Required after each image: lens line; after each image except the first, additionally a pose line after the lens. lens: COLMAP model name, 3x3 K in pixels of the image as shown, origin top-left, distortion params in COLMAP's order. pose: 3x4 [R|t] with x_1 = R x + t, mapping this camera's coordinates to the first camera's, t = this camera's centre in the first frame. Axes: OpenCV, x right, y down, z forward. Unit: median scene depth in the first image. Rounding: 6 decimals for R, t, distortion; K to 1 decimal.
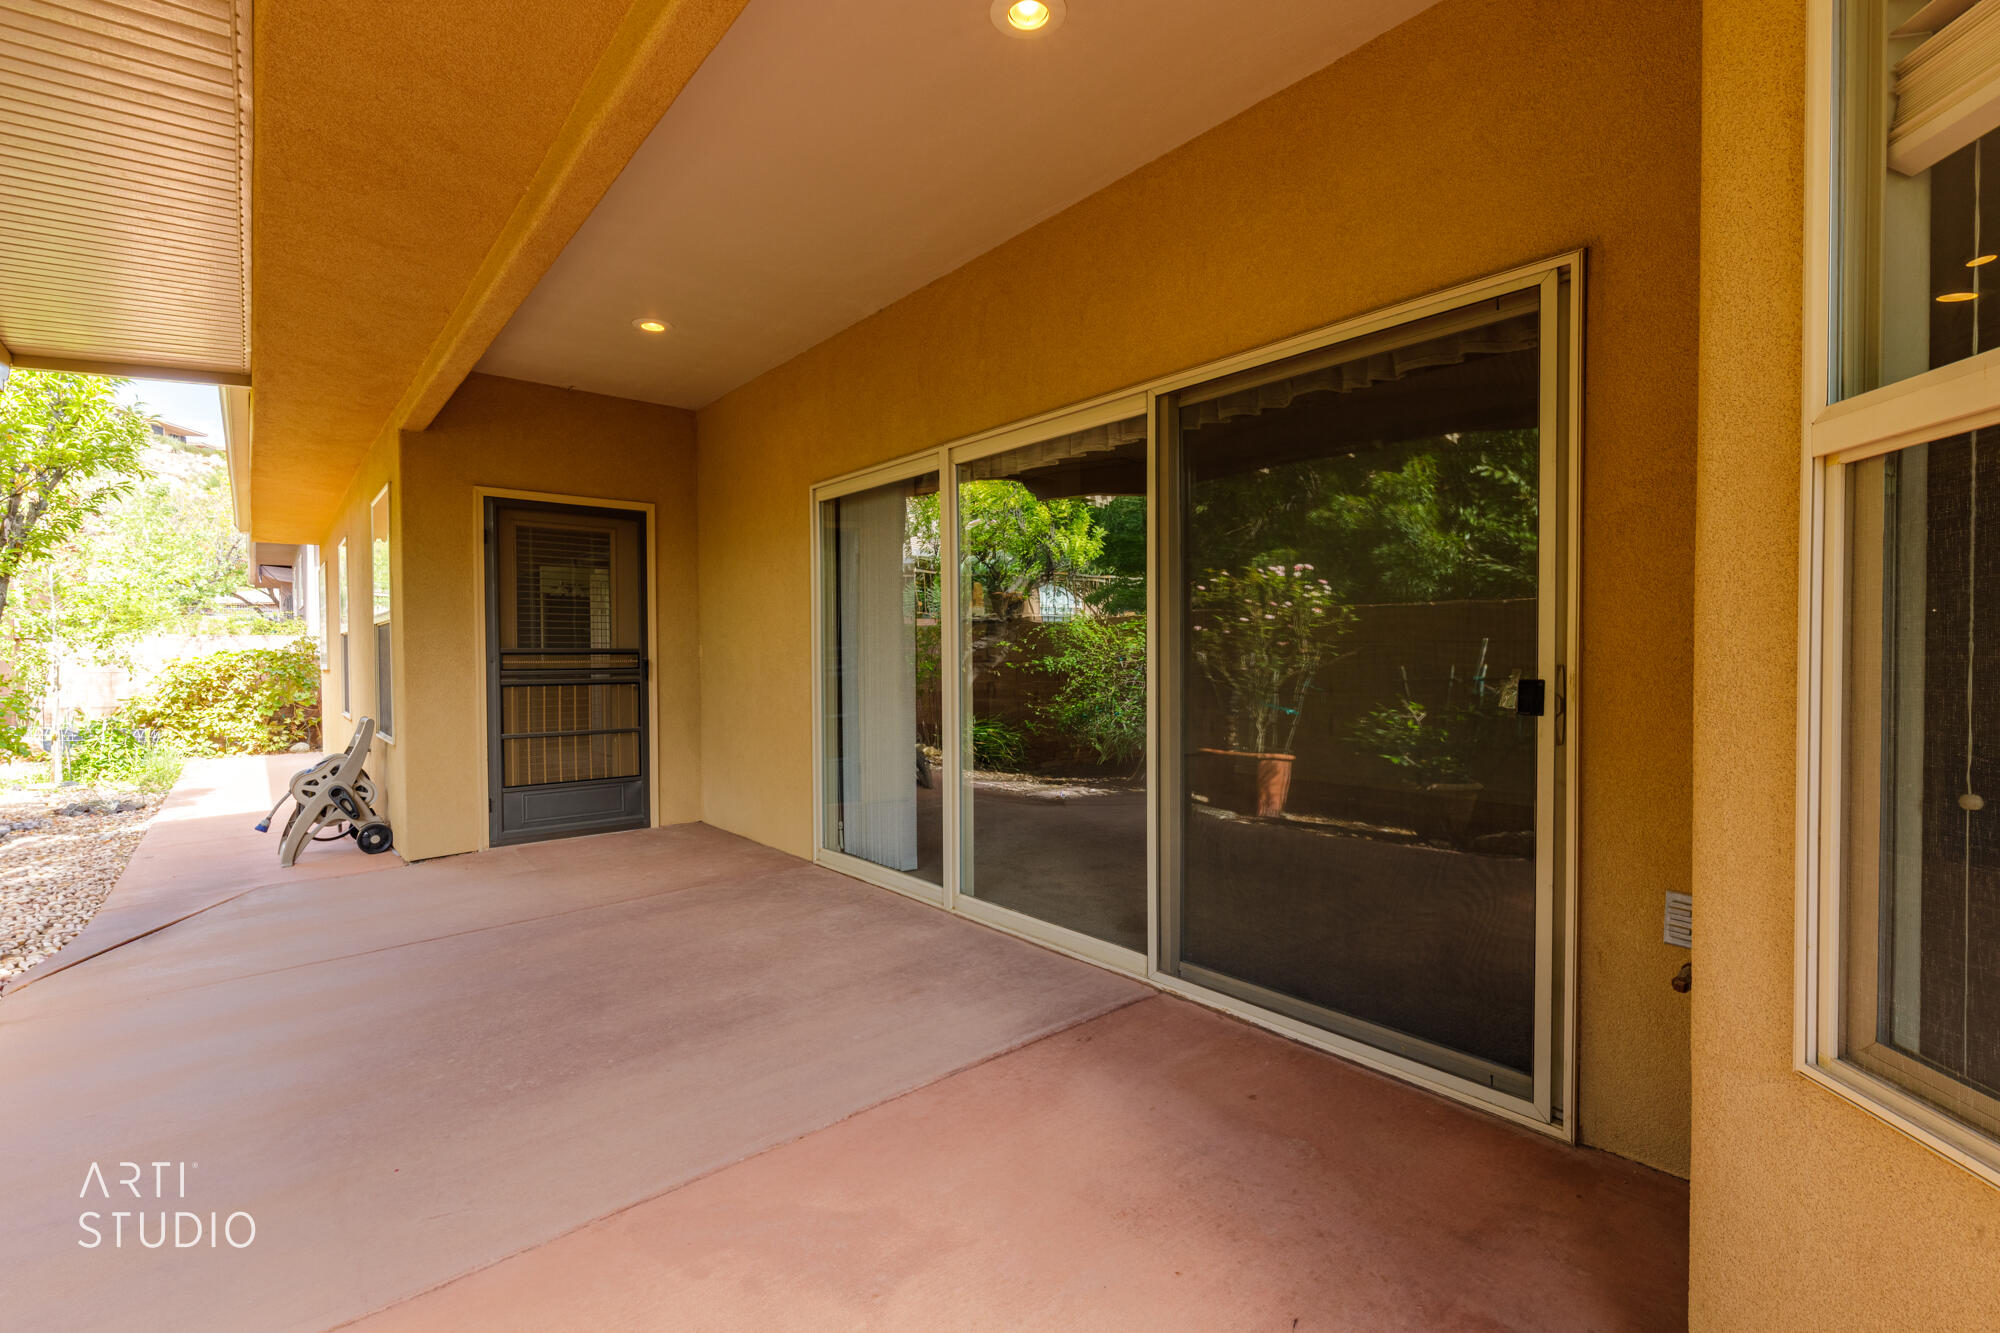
lens RADIAL K [[894.1, 0, 994.6], [0, 894.1, 652.2], [0, 0, 1]] dist [0.000430, -0.000380]
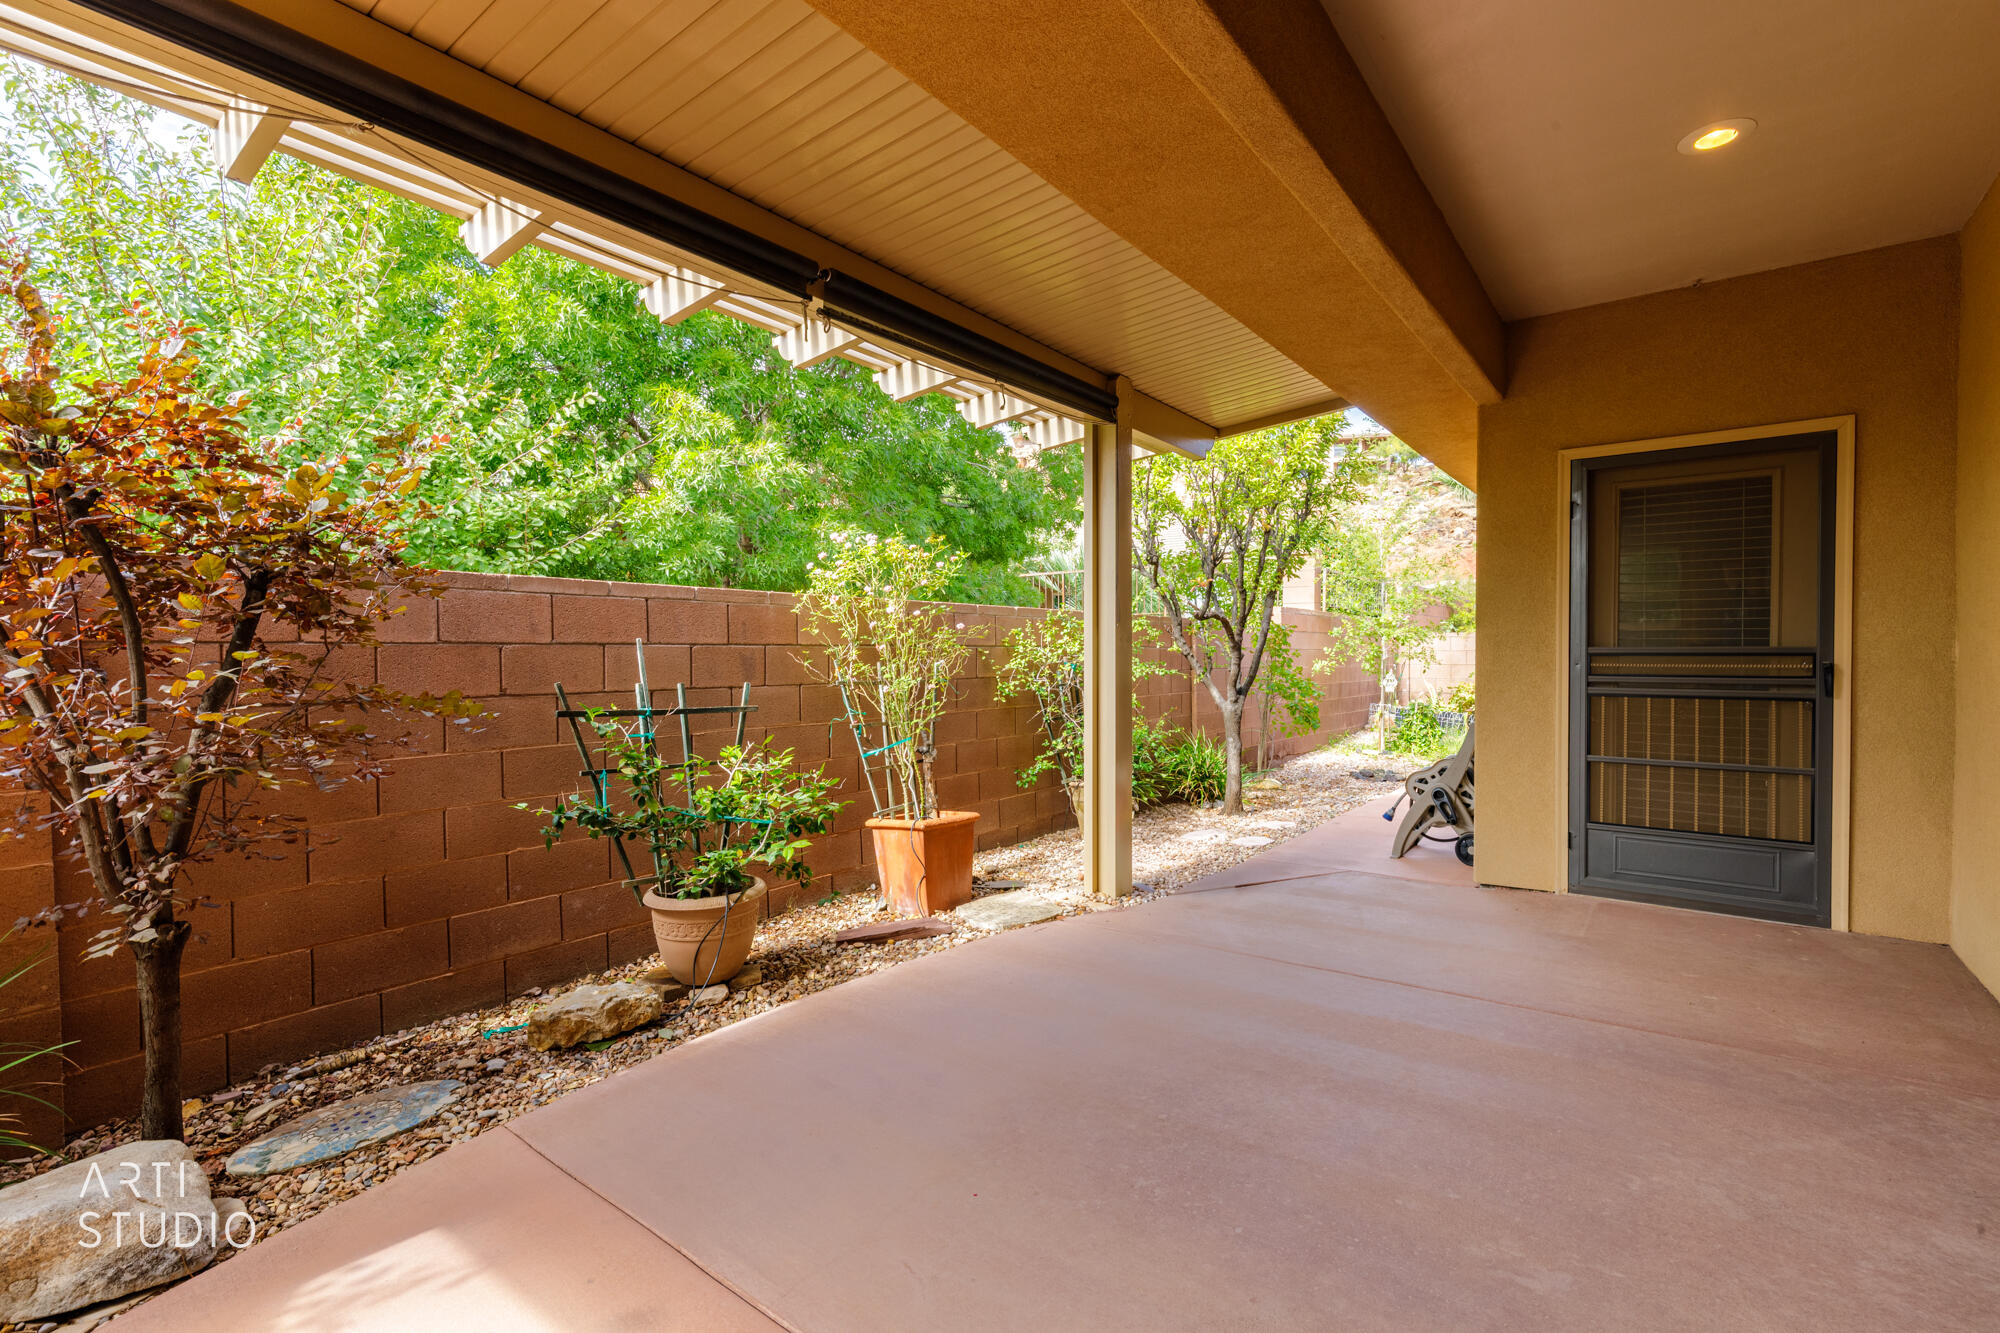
lens RADIAL K [[882.1, 0, 1000.0], [0, 882.1, 666.5], [0, 0, 1]] dist [-0.002161, -0.000236]
pose [[0.217756, 0.019622, -0.975806, 0.101985], [0.004098, 0.999771, 0.021018, -0.006224], [0.975995, -0.008576, 0.217626, 0.315795]]
